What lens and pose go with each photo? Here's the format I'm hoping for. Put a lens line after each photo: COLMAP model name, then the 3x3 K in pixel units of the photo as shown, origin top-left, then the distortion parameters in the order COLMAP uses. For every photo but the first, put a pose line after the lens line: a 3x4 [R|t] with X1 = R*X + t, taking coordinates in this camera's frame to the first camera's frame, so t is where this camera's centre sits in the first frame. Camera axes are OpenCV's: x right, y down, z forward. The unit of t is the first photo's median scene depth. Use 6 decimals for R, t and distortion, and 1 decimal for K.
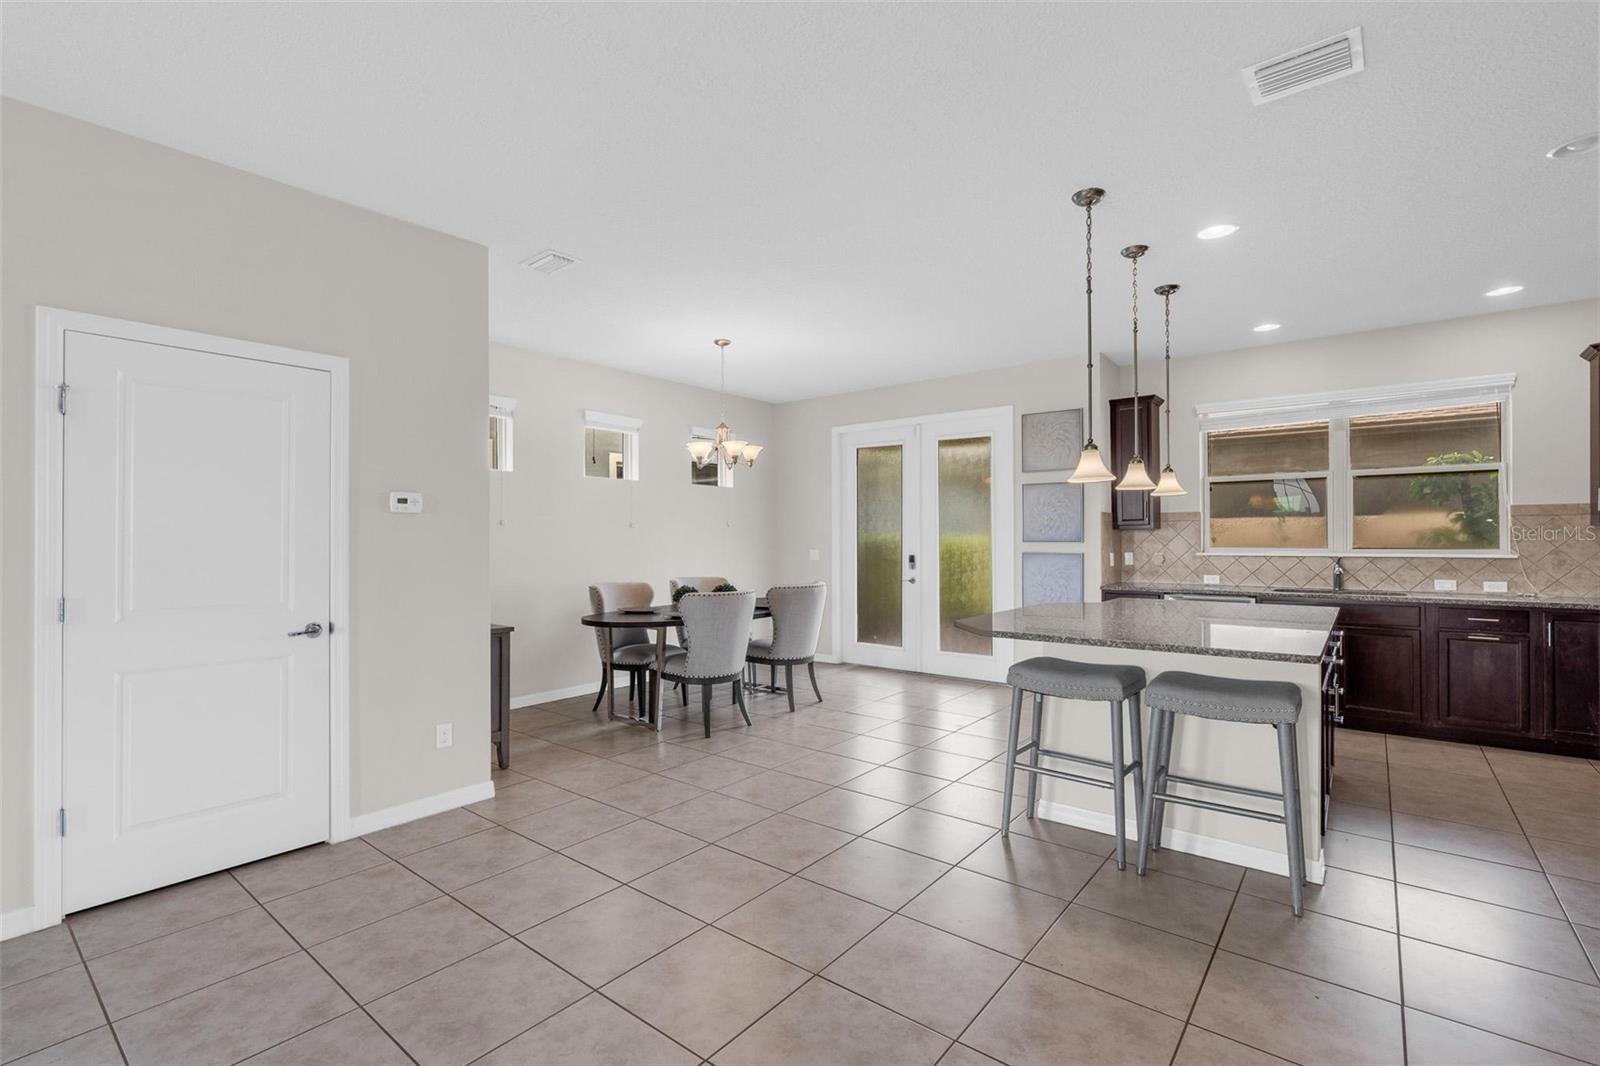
lens RADIAL K [[717.0, 0, 796.0], [0, 717.0, 534.1], [0, 0, 1]] dist [-0.007797, 0.001888]
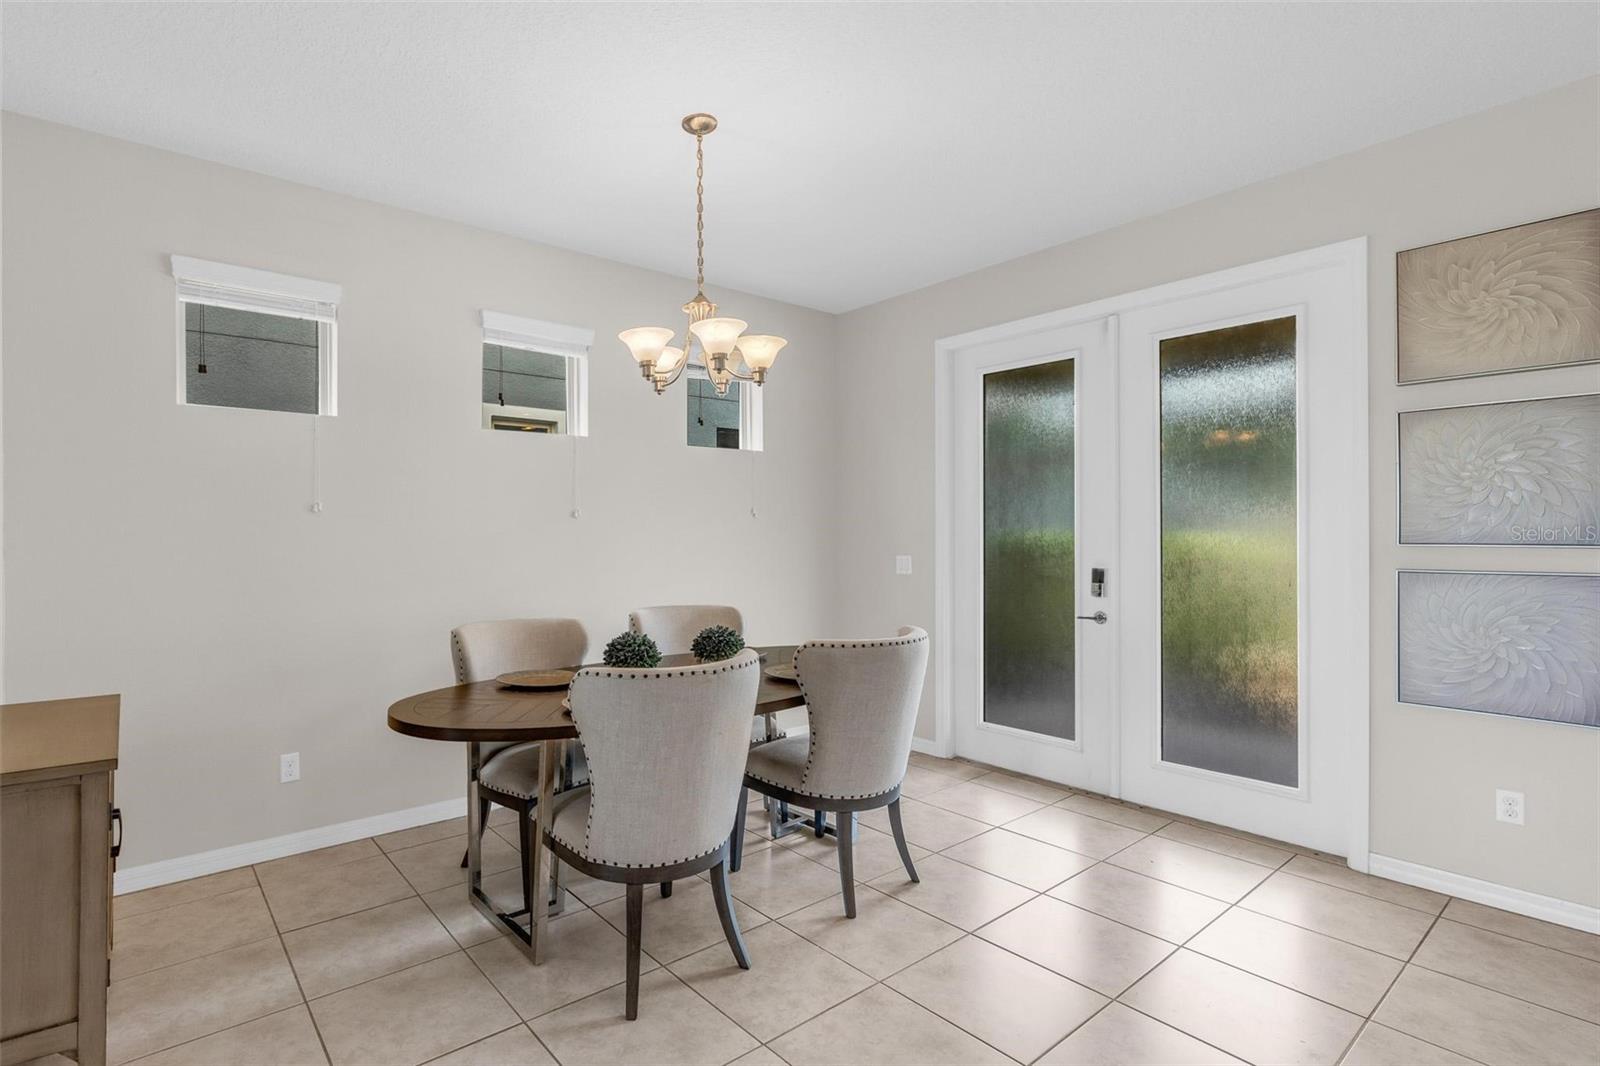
lens RADIAL K [[753.7, 0, 690.8], [0, 753.7, 535.1], [0, 0, 1]] dist [-0.004361, 0.000646]
pose [[0.968080, -0.000173, -0.250641, 0.016232], [0.001095, 0.999993, 0.003539, 0.003053], [0.250639, -0.003701, 0.968074, 0.501933]]
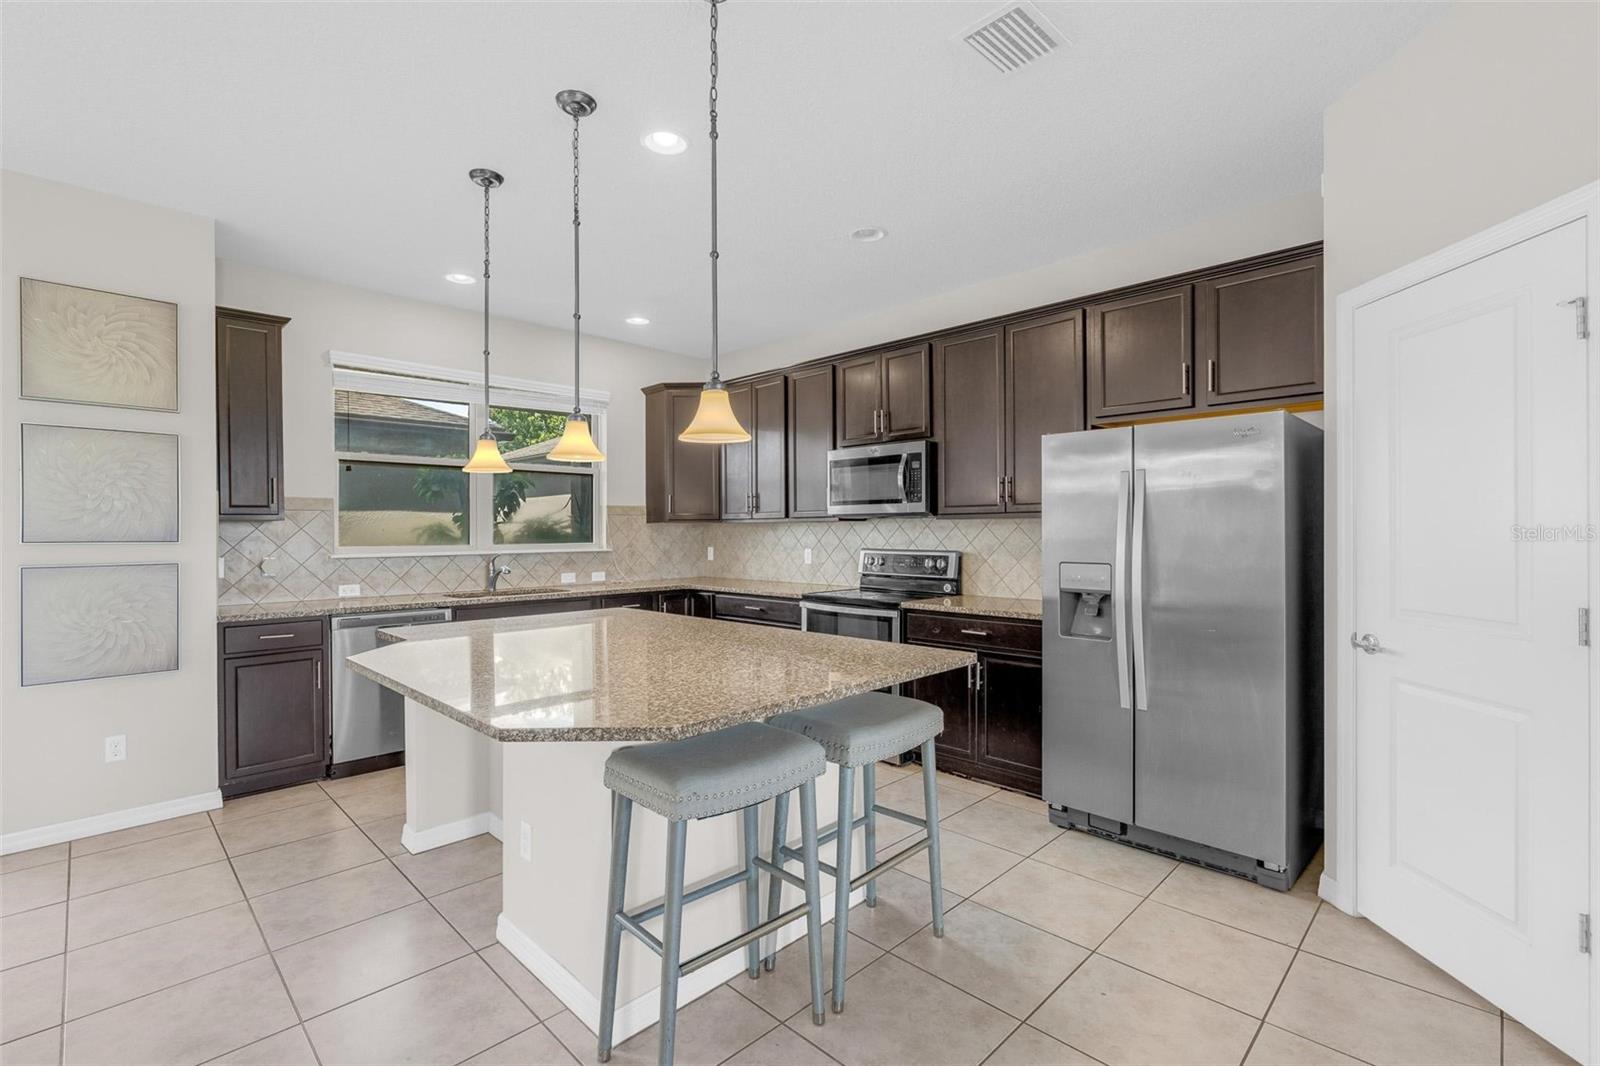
lens RADIAL K [[717.0, 0, 796.0], [0, 717.0, 534.1], [0, 0, 1]] dist [-0.007797, 0.001888]
pose [[0.107130, -0.001038, 0.994244, -0.112342], [-0.001292, 0.999998, 0.001183, 0.003502], [-0.994244, -0.001411, 0.107128, 0.485148]]
